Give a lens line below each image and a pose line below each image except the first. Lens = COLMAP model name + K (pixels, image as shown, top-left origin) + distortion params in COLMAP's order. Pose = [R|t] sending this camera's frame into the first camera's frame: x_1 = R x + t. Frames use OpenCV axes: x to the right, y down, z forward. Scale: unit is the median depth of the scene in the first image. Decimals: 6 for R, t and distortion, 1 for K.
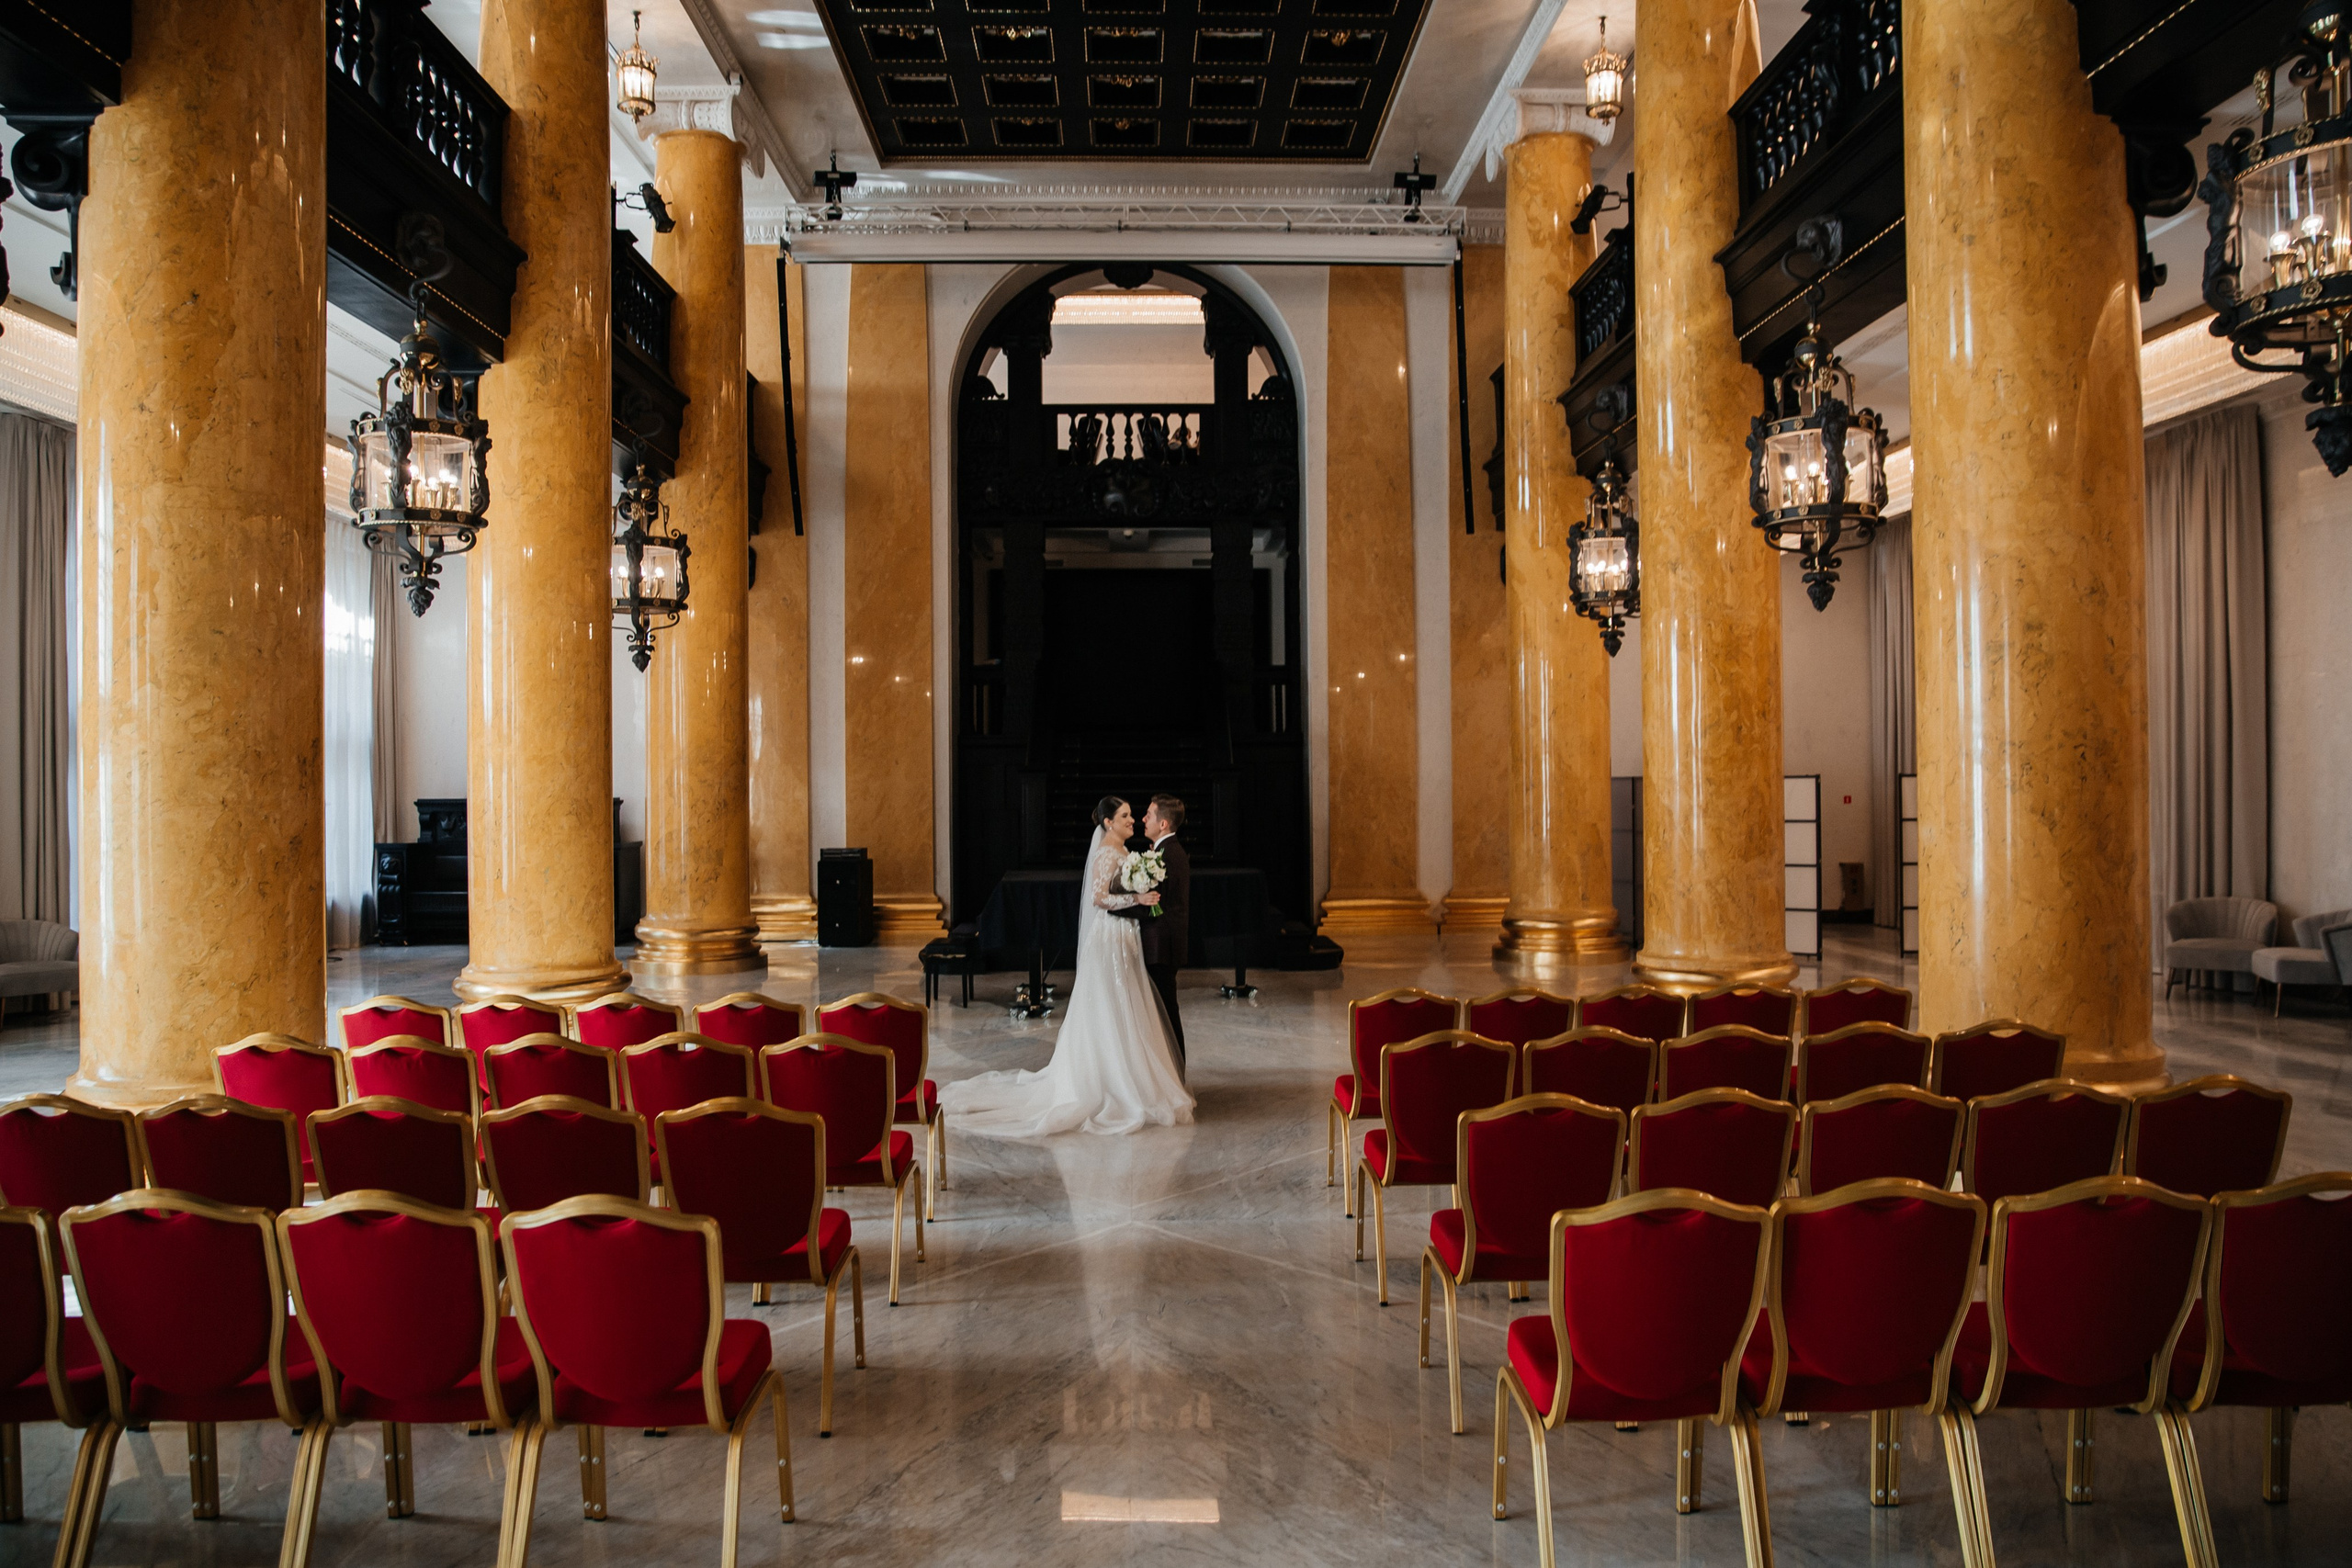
lens RADIAL K [[1652.4, 0, 1176.0], [0, 1652.4, 784.0], [0, 0, 1]] dist [-0.118997, 0.092681]
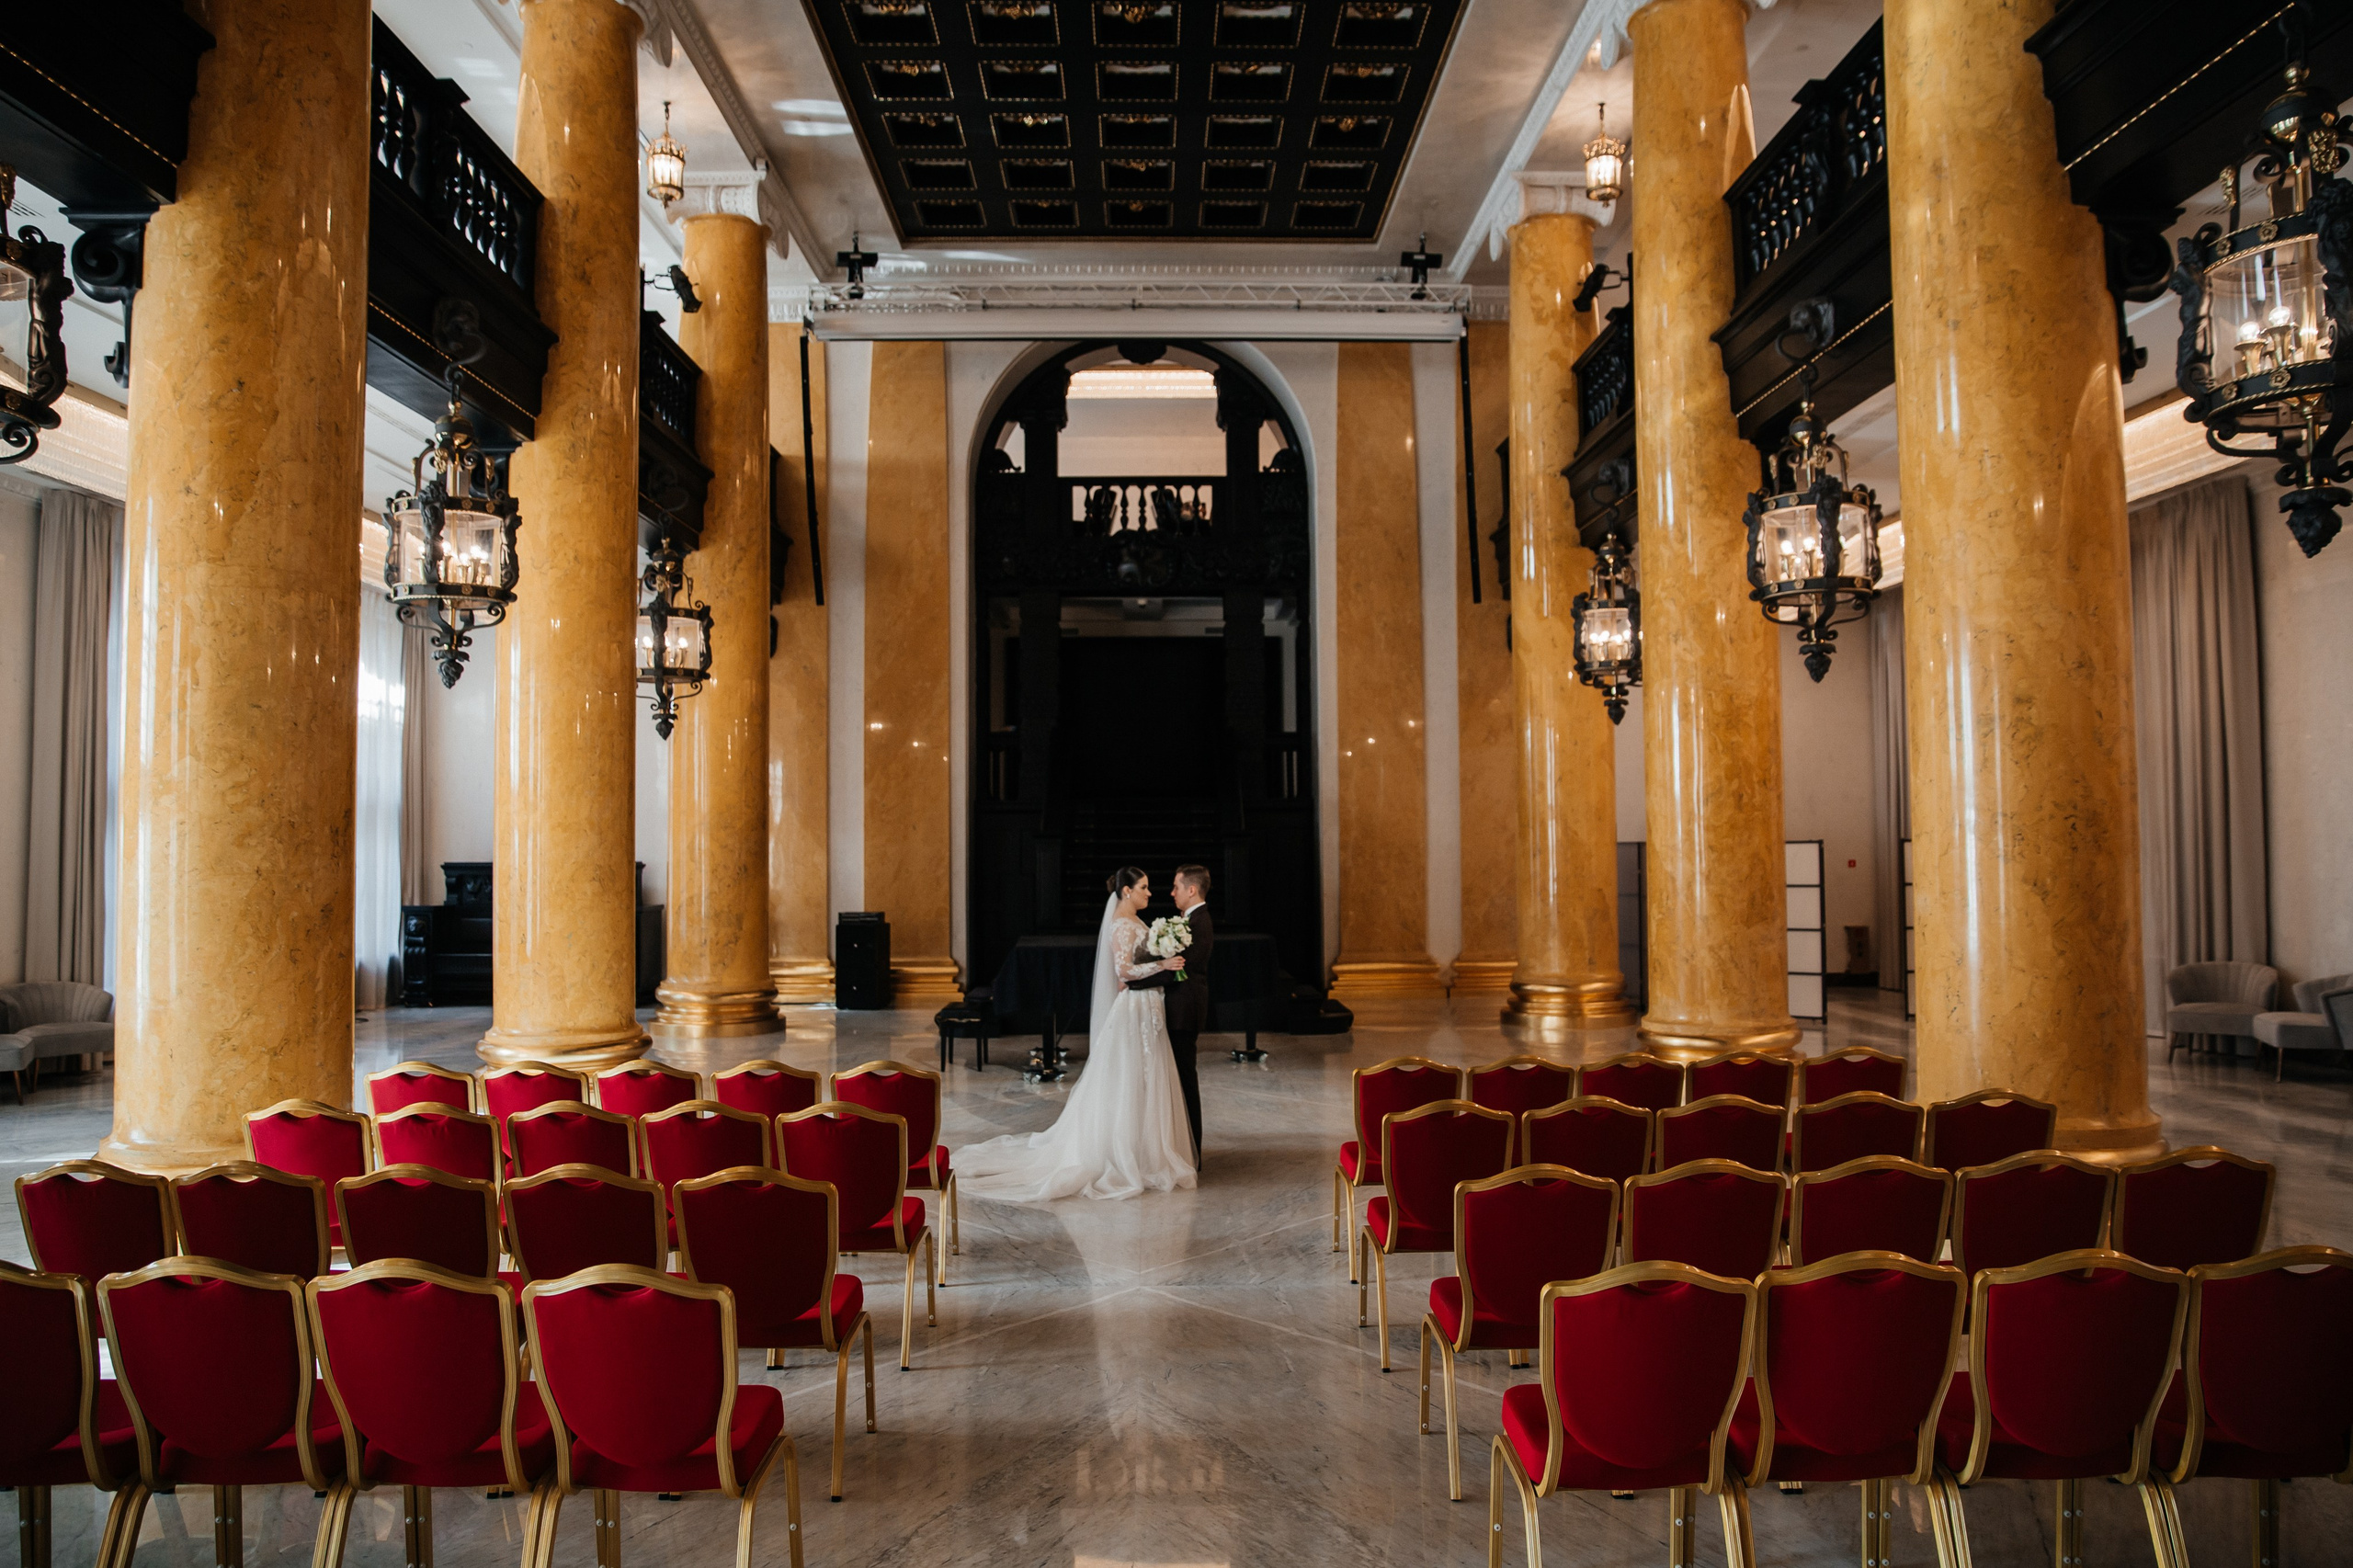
lens RADIAL K [[1634.4, 0, 1175.4], [0, 1634.4, 779.1], [0, 0, 1]] dist [-0.118940, 0.091922]
pose [[0.999951, -0.000063, -0.009913, 0.002201], [-0.000333, 0.999200, -0.039997, -0.003300], [0.009907, 0.039998, 0.999151, -0.006387]]
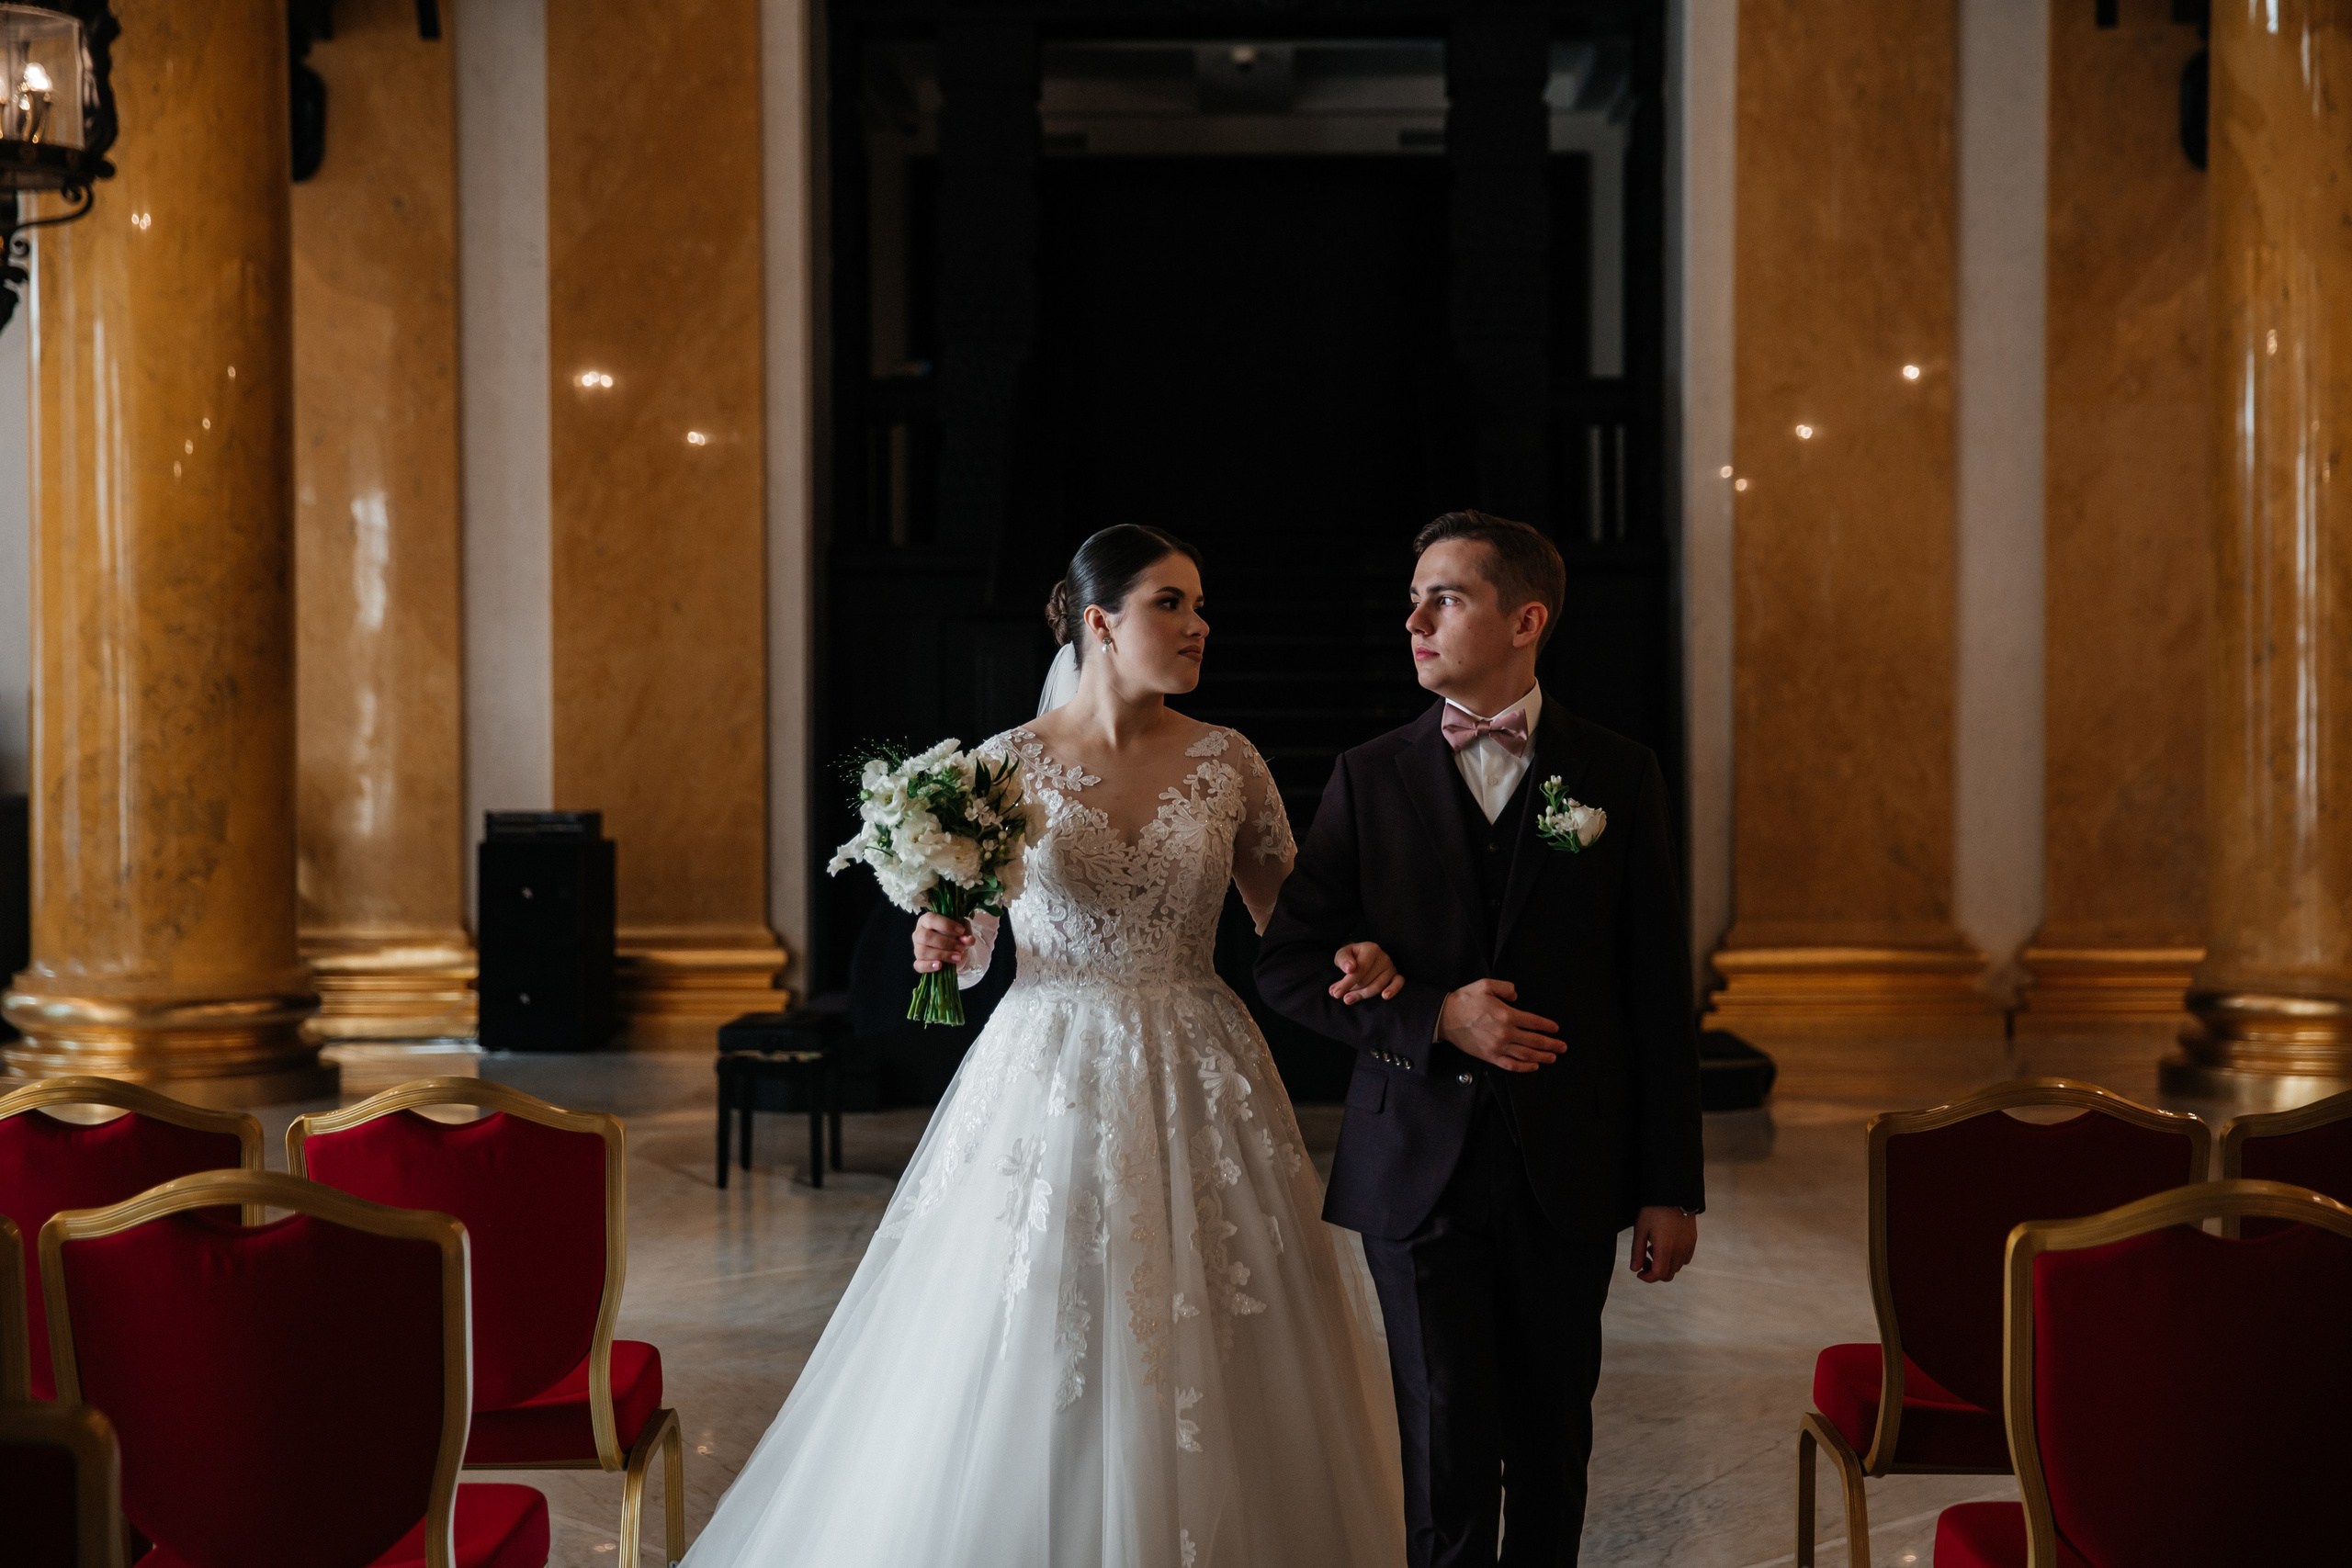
lens RADIAL K [[3668.2, 0, 1166.7], [0, 3668.2, 794.4], [0, 0, 1]] dist [0.132529, -0.045598]
pose [[0.998643, 0.005537, -0.051777, 0.000590], [-0.004836, 0.999895, 0.013651, 0.025110], [0.051847, -0.013382, 0.998565, 0.107208]]
